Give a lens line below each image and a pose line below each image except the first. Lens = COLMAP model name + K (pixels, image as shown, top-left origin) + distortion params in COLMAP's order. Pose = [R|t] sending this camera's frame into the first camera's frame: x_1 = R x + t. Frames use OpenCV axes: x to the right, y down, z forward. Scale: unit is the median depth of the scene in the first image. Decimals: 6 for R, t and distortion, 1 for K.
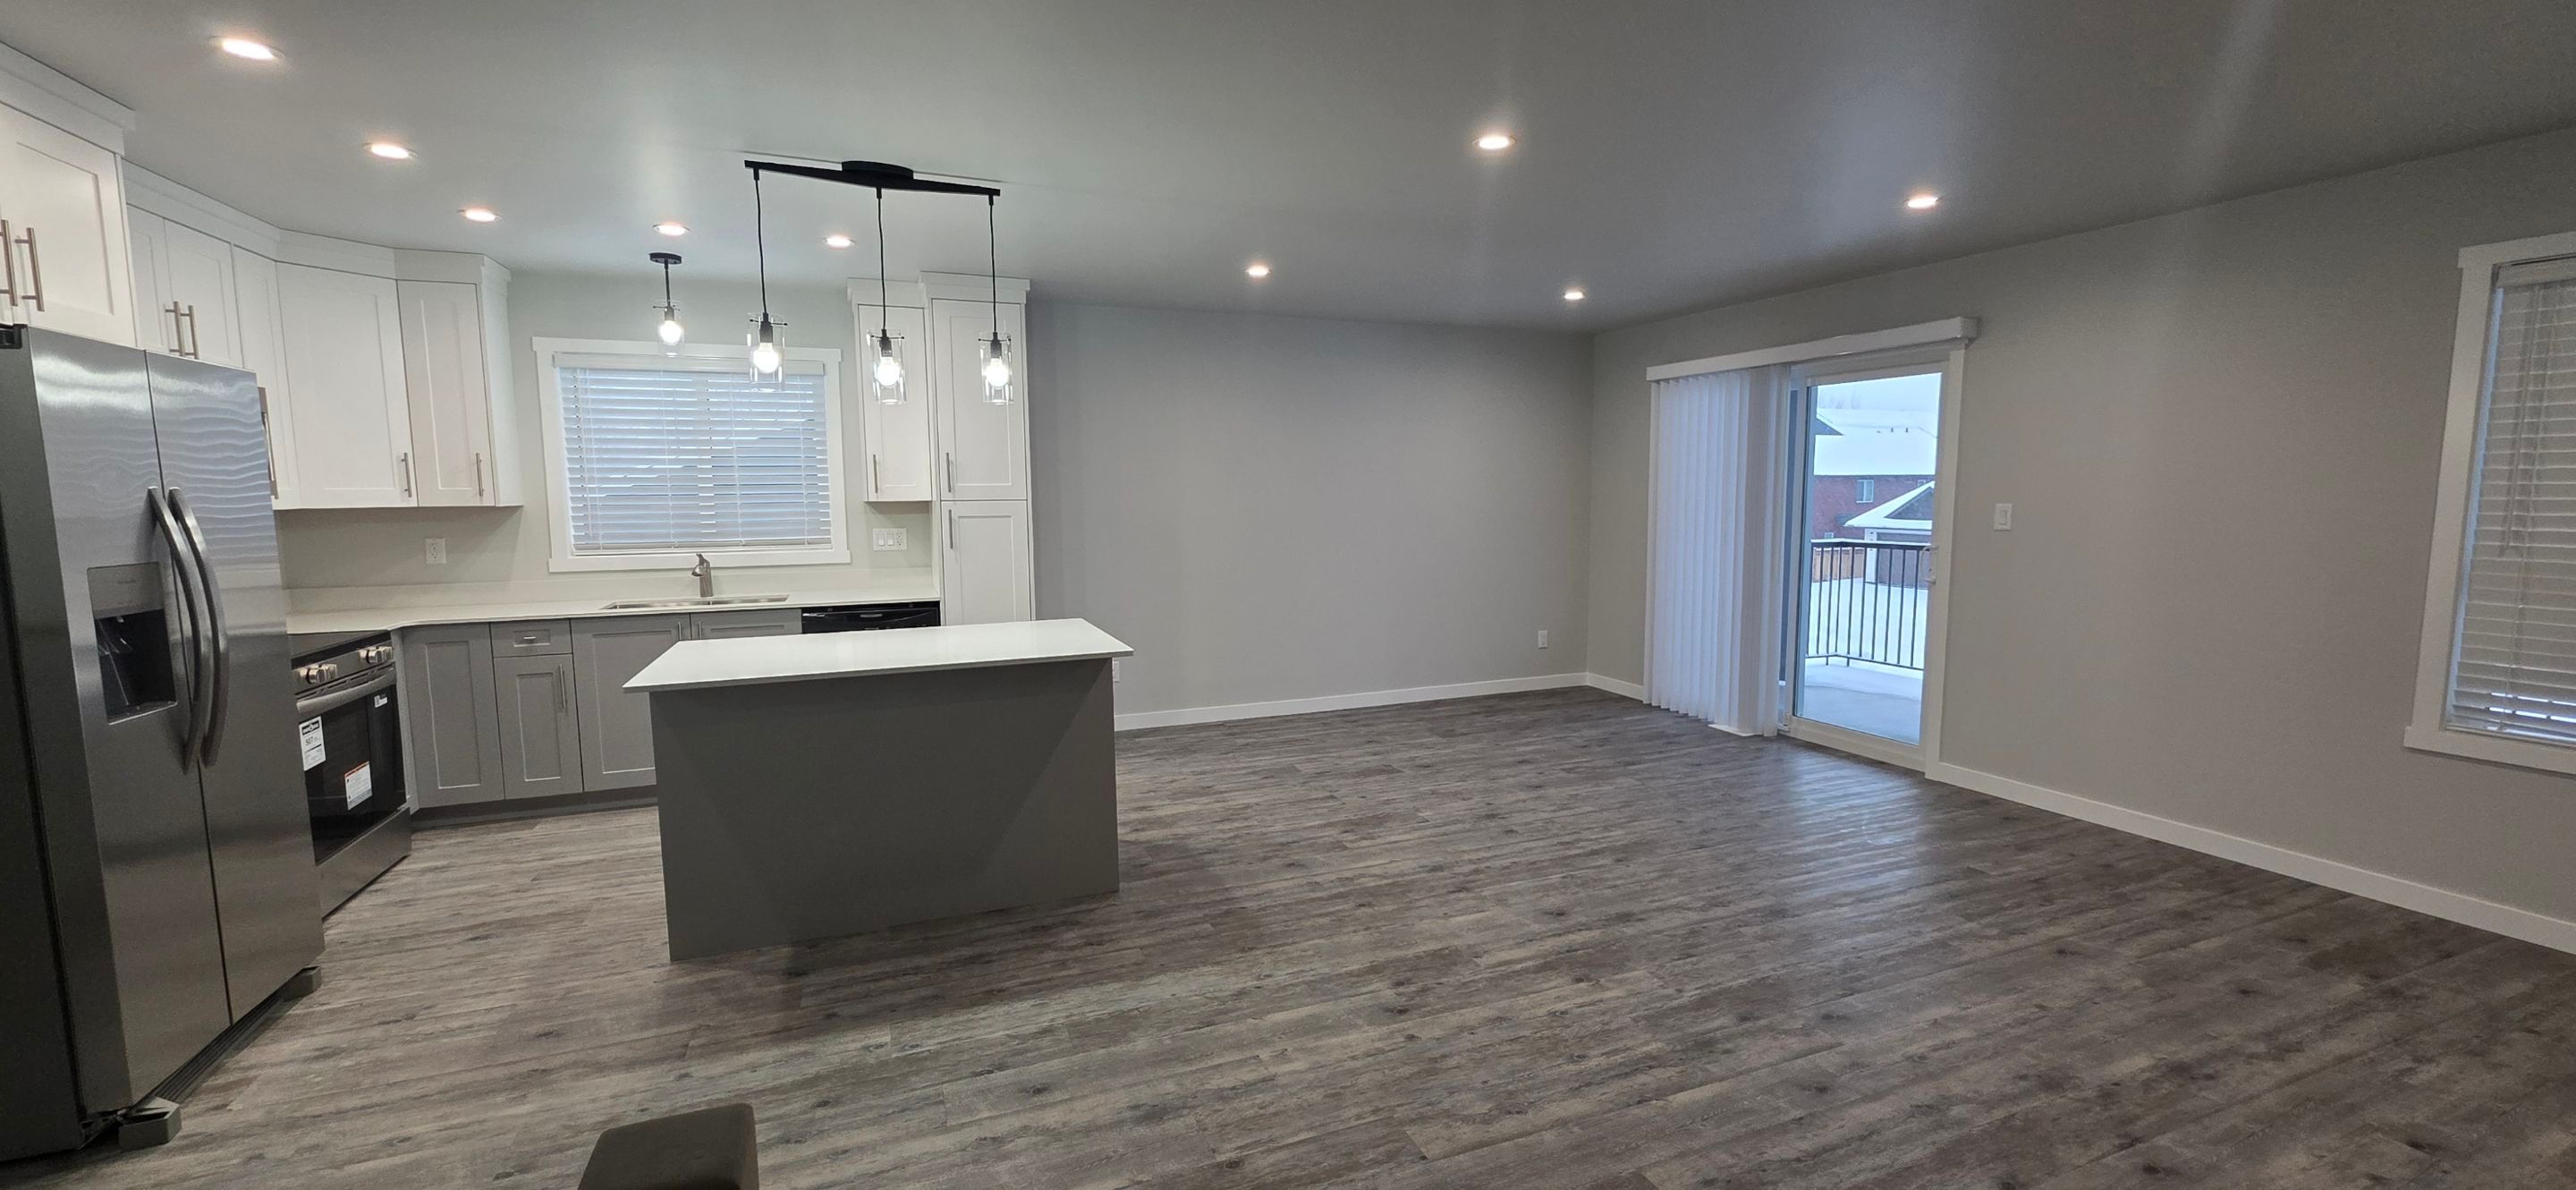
lens RADIAL K [[1029.5, 0, 1288.0], [0, 1029.5, 595.0], [0, 0, 1]] dist [0.000086, 0.000116]
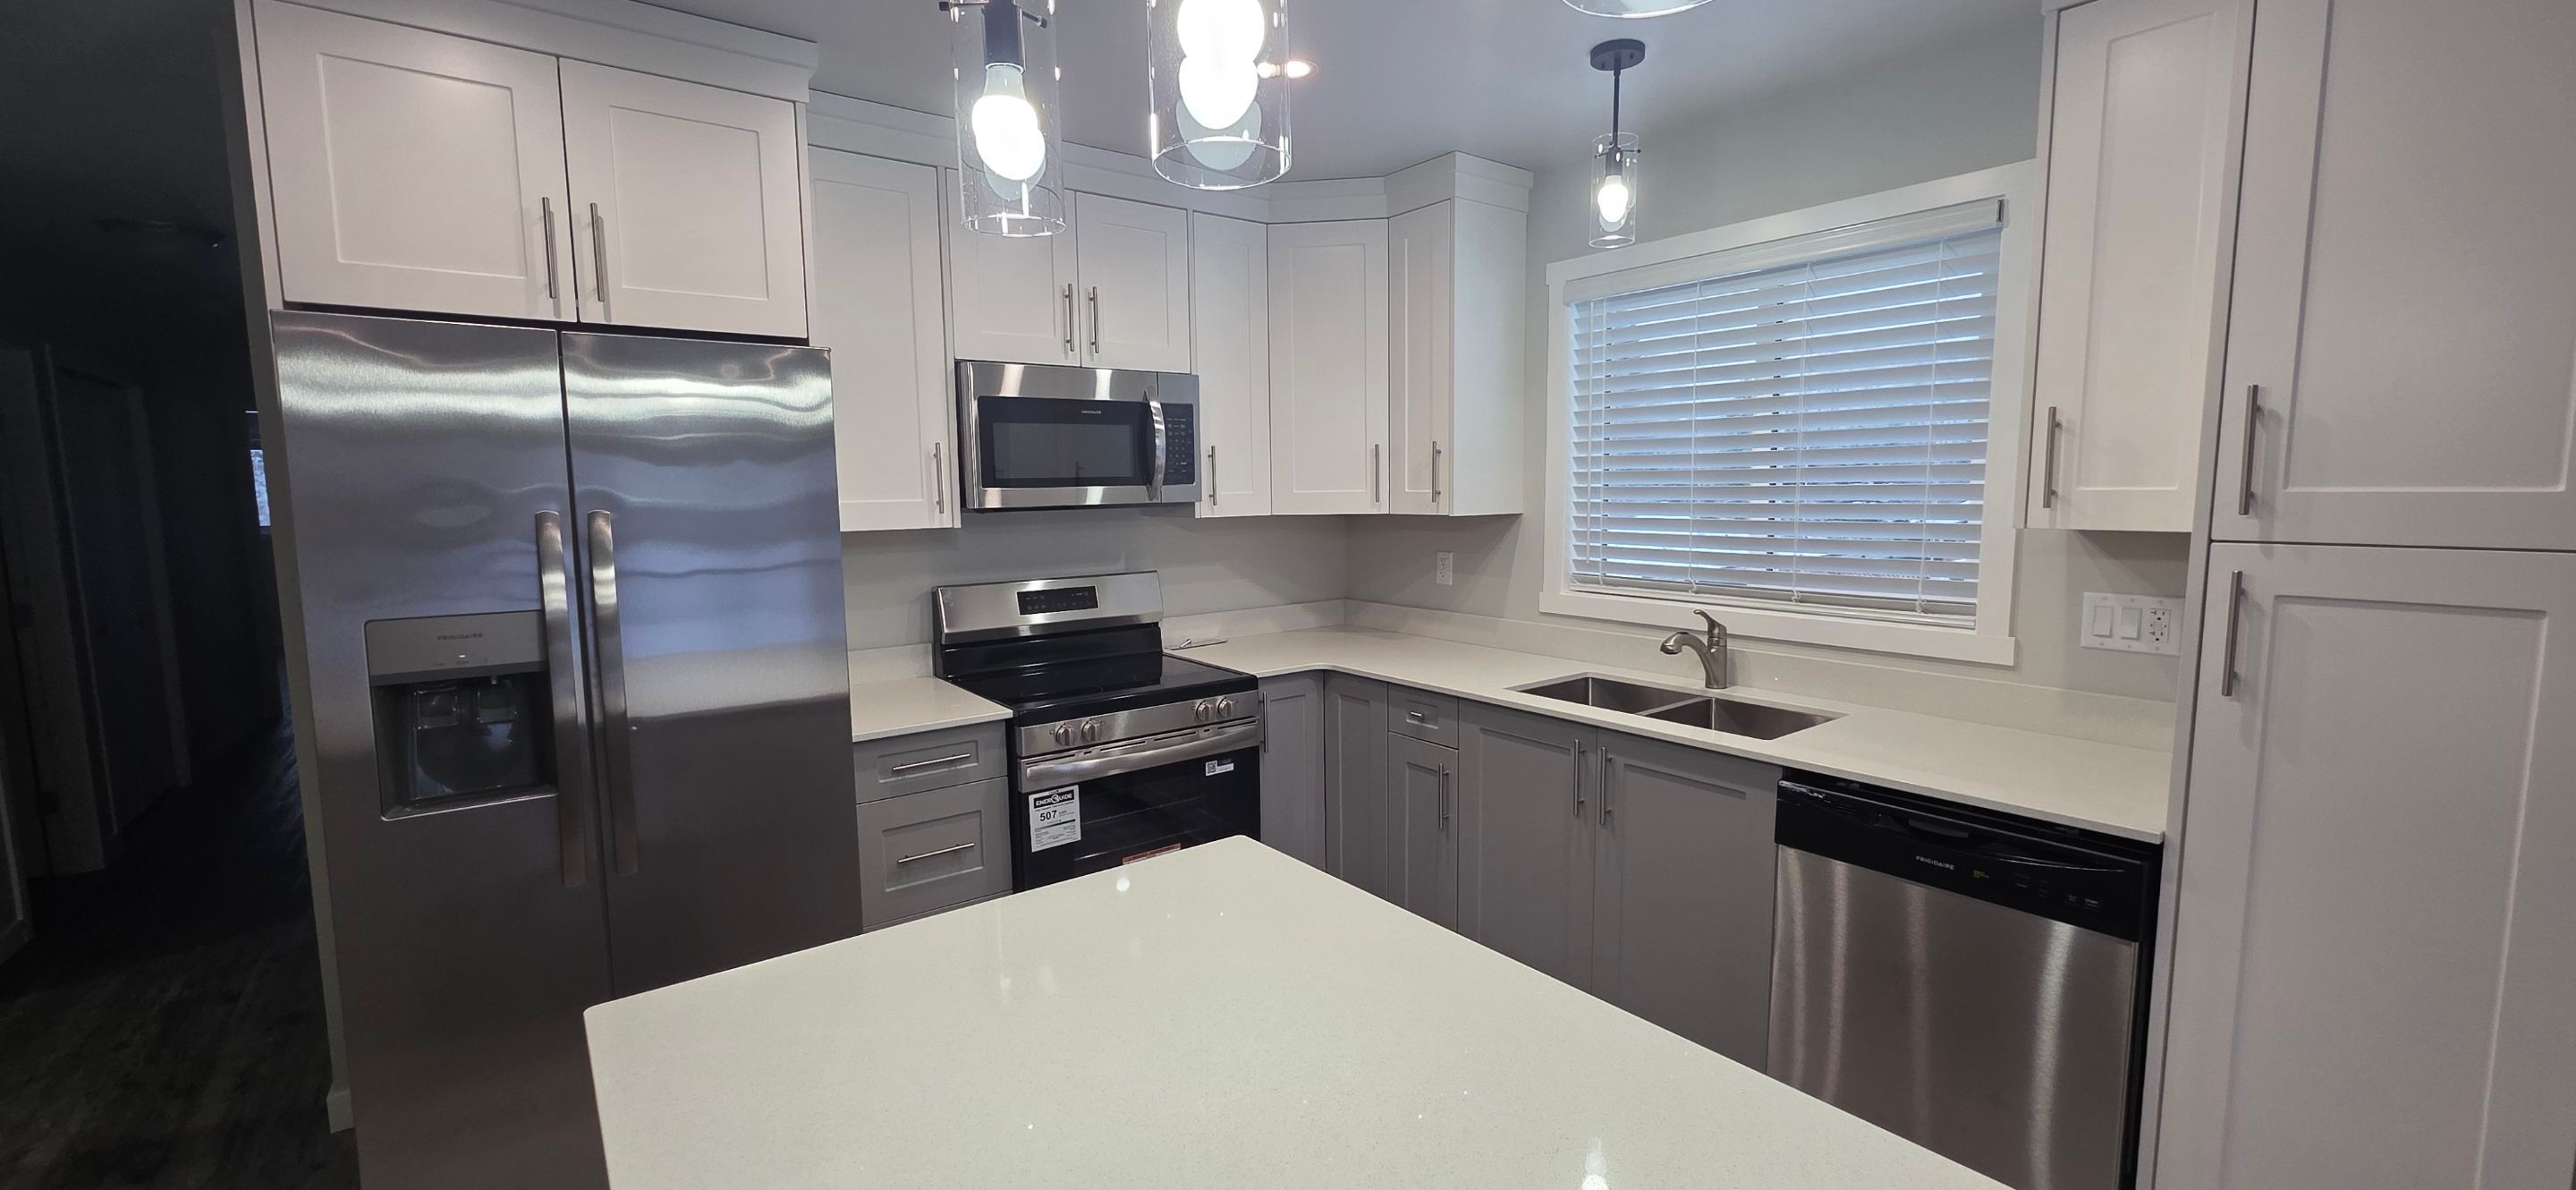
lens RADIAL K [[1029.5, 0, 1288.0], [0, 1029.5, 595.0], [0, 0, 1]] dist [0.000086, 0.000116]
pose [[0.256732, 0.112912, -0.959864, -0.122724], [-0.086349, 0.991860, 0.093580, -0.096945], [0.962618, 0.058858, 0.264392, 0.774037]]
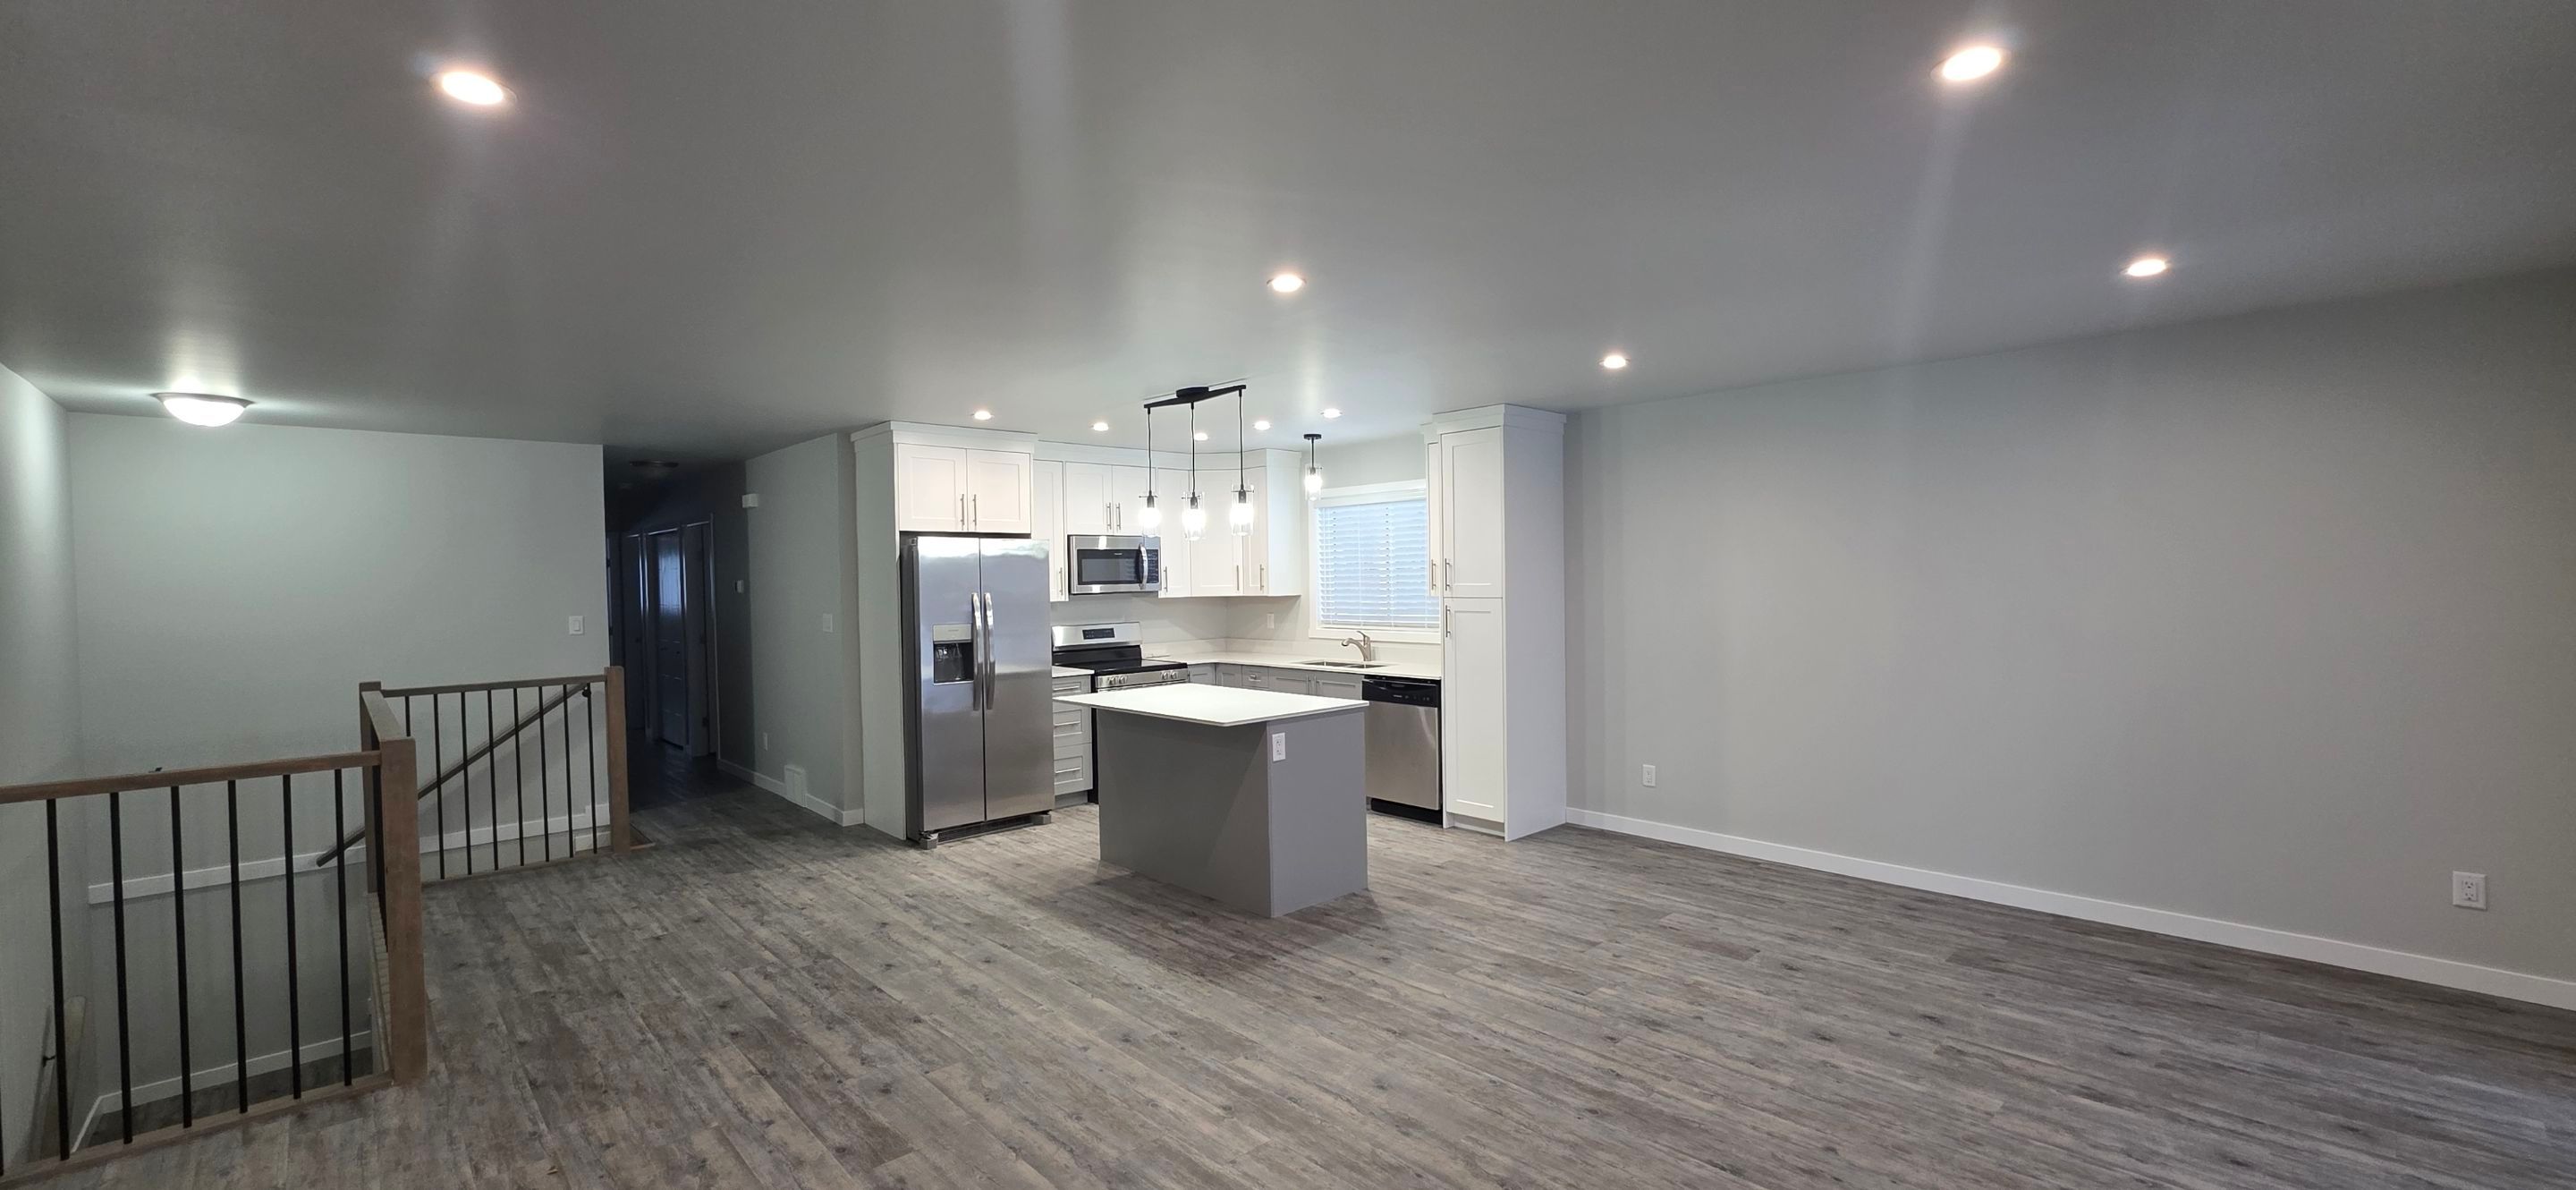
lens RADIAL K [[1029.5, 0, 1288.0], [0, 1029.5, 595.0], [0, 0, 1]] dist [0.000086, 0.000116]
pose [[0.355571, 0.020024, -0.934435, 0.875425], [-0.082669, 0.996526, -0.010102, -0.080827], [0.930986, 0.080841, 0.355991, 0.475956]]
